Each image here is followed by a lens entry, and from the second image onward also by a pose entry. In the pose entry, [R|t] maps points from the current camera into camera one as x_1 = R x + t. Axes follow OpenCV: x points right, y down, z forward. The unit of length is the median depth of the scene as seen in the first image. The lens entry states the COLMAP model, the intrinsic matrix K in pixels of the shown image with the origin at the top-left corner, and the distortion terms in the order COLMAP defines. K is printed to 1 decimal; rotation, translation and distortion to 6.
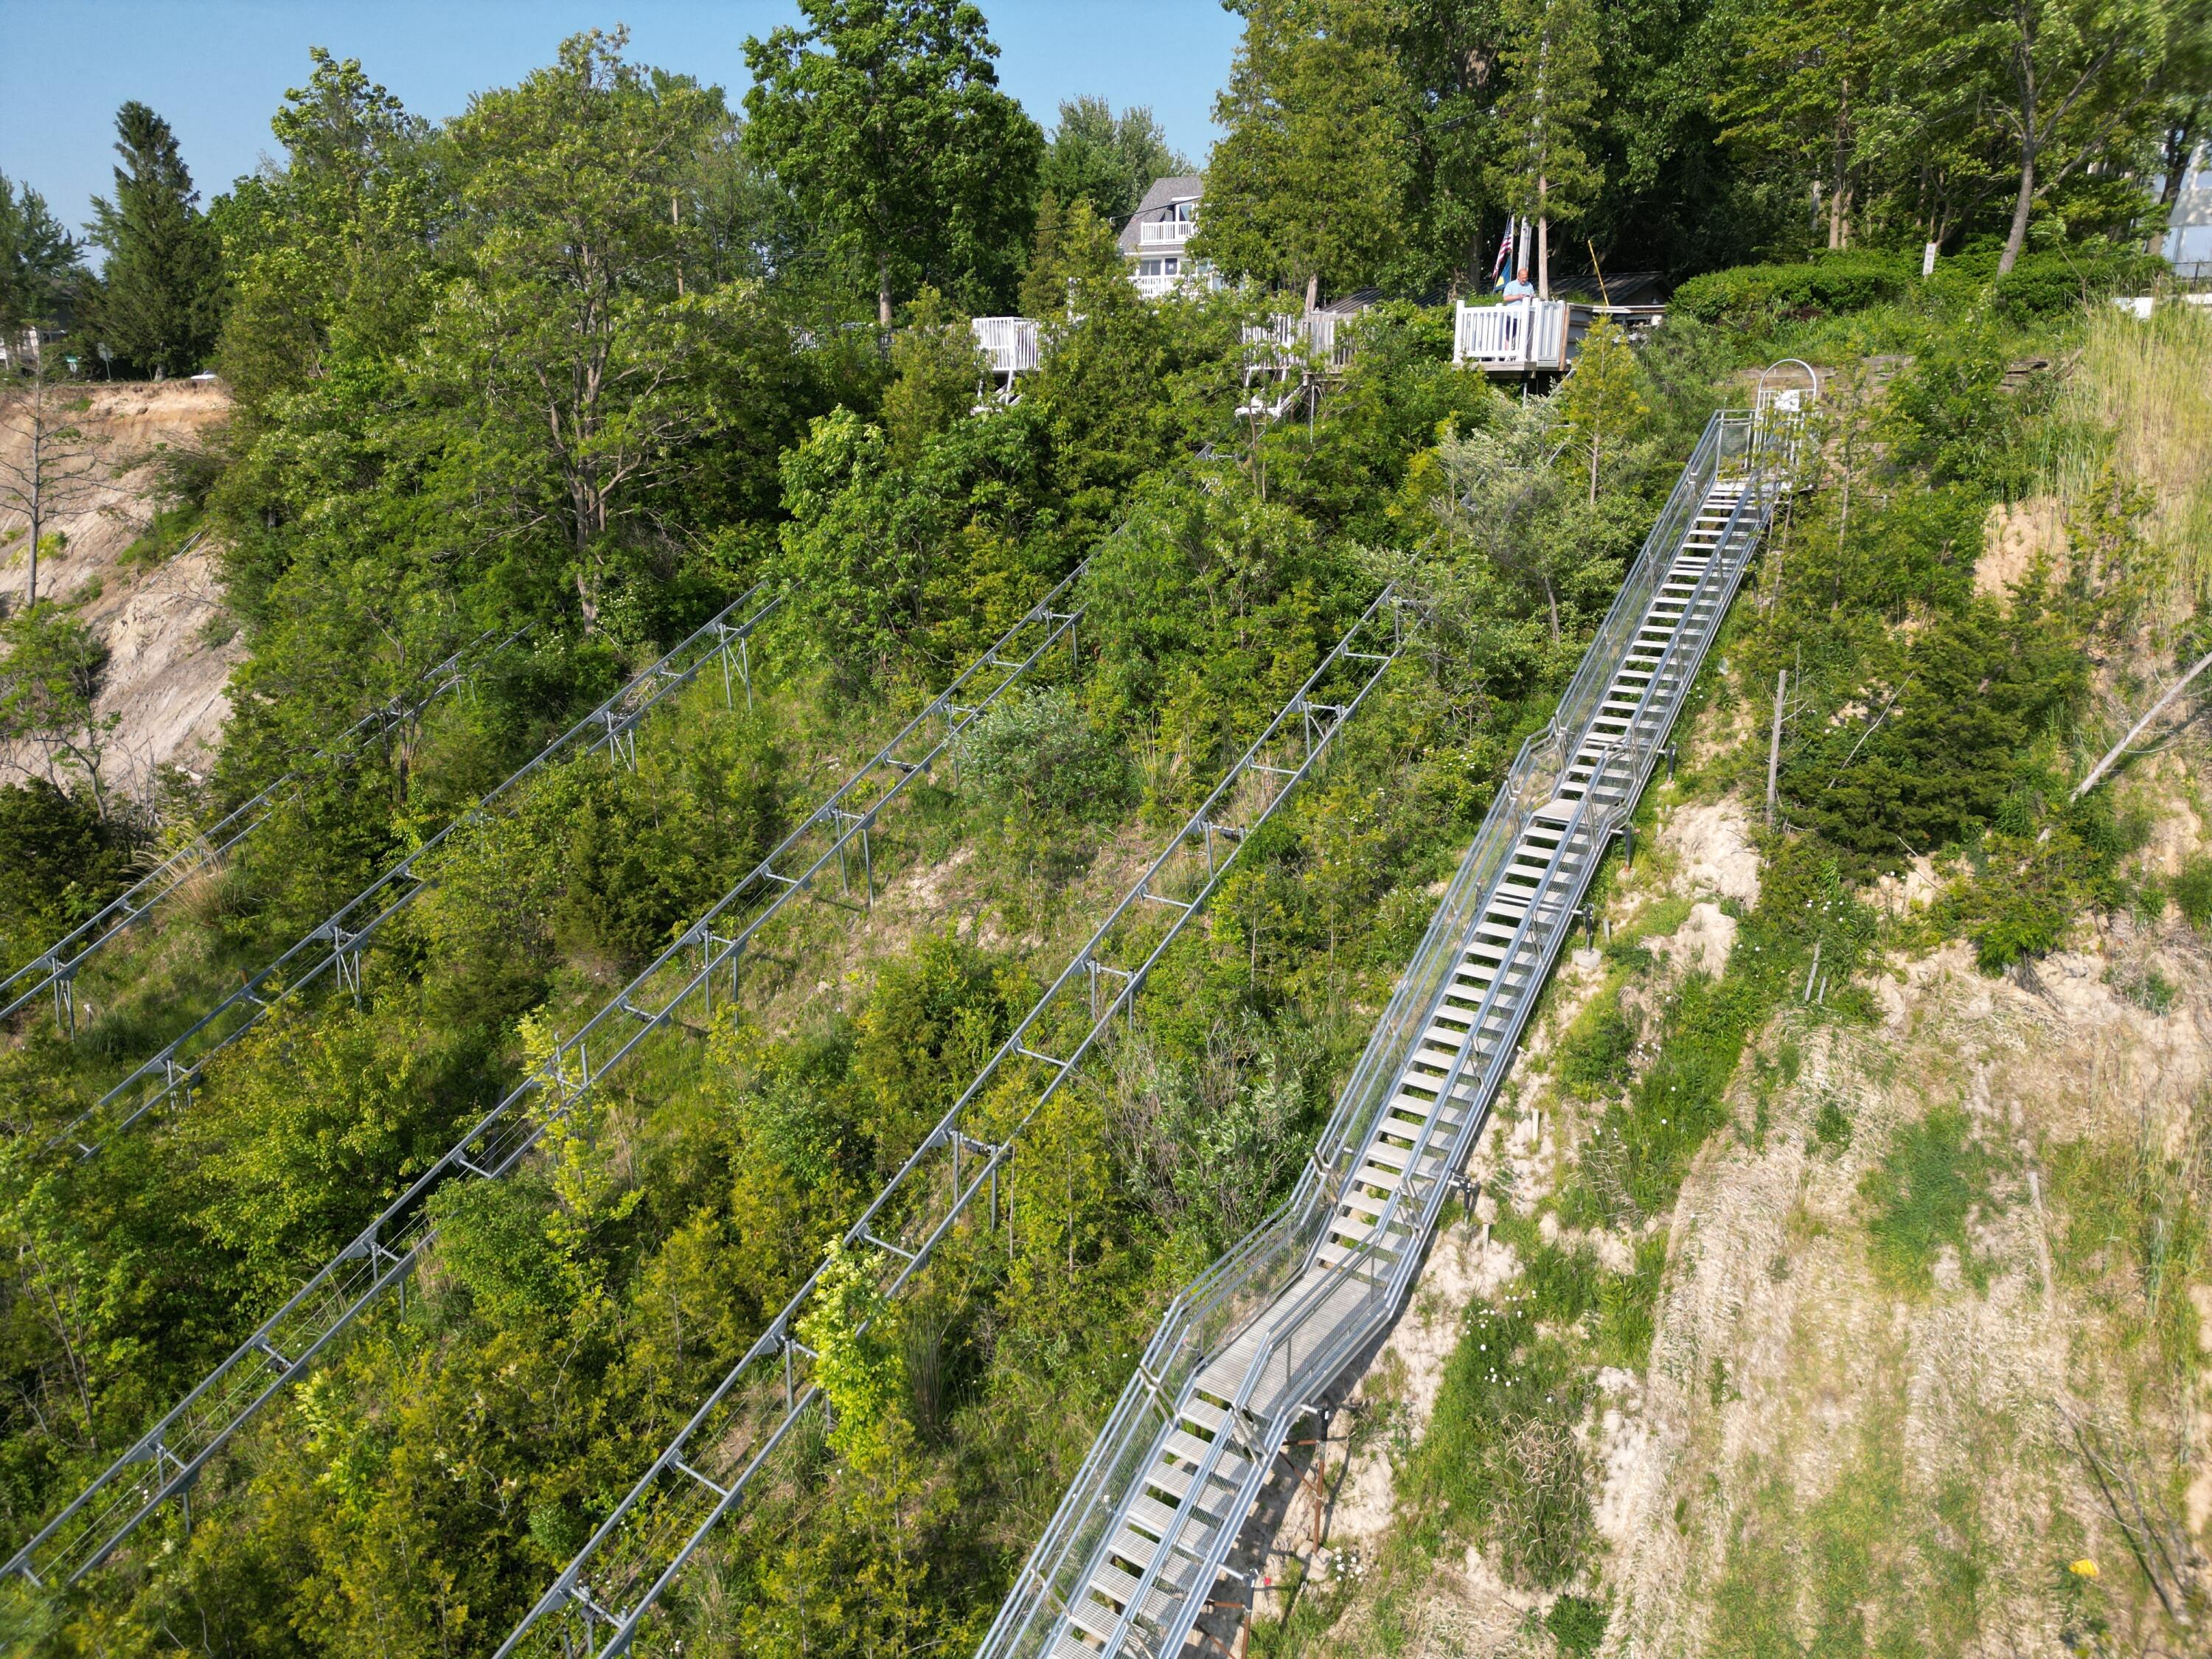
lens RADIAL K [[1555.8, 0, 1104.1], [0, 1555.8, 846.7], [0, 0, 1]] dist [0.032780, -0.004124]
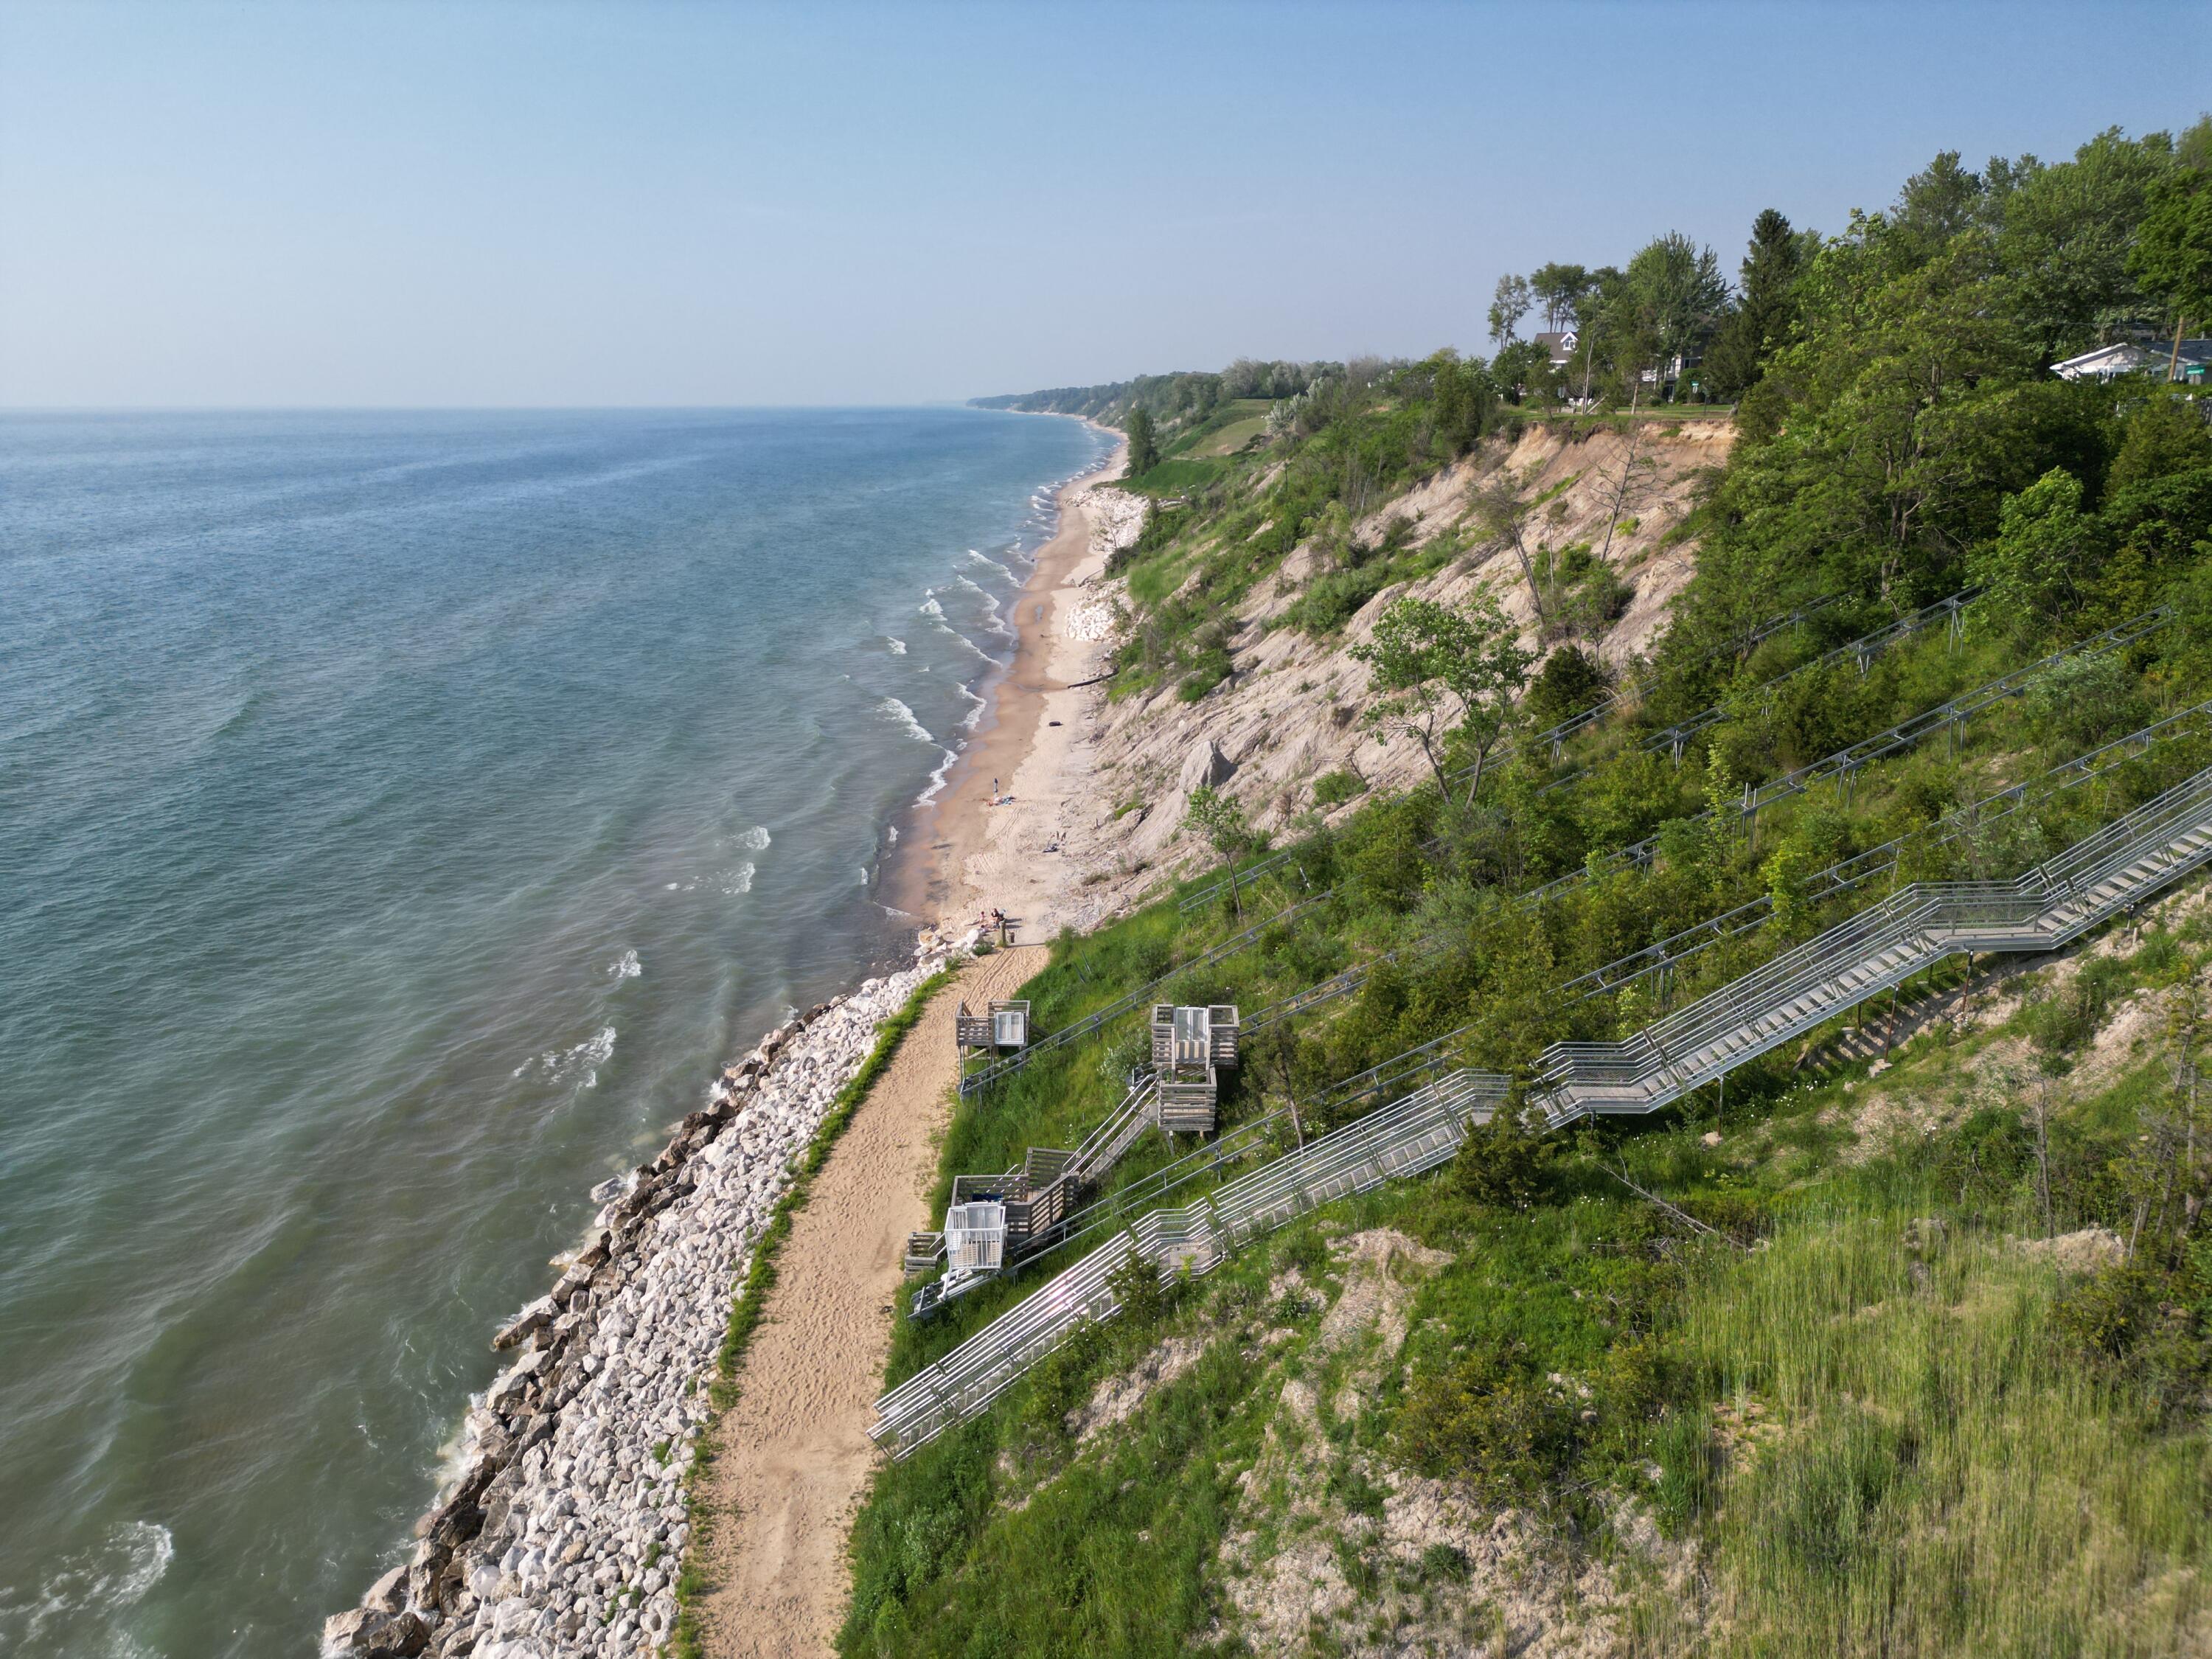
lens RADIAL K [[1546.4, 0, 1106.0], [0, 1546.4, 829.5], [0, 0, 1]] dist [0.073151, -0.083805]
pose [[0.605418, 0.204196, -0.769268, 0.408880], [-0.203883, 0.974068, 0.098101, 0.083976], [0.769351, 0.097449, 0.631351, -0.523939]]
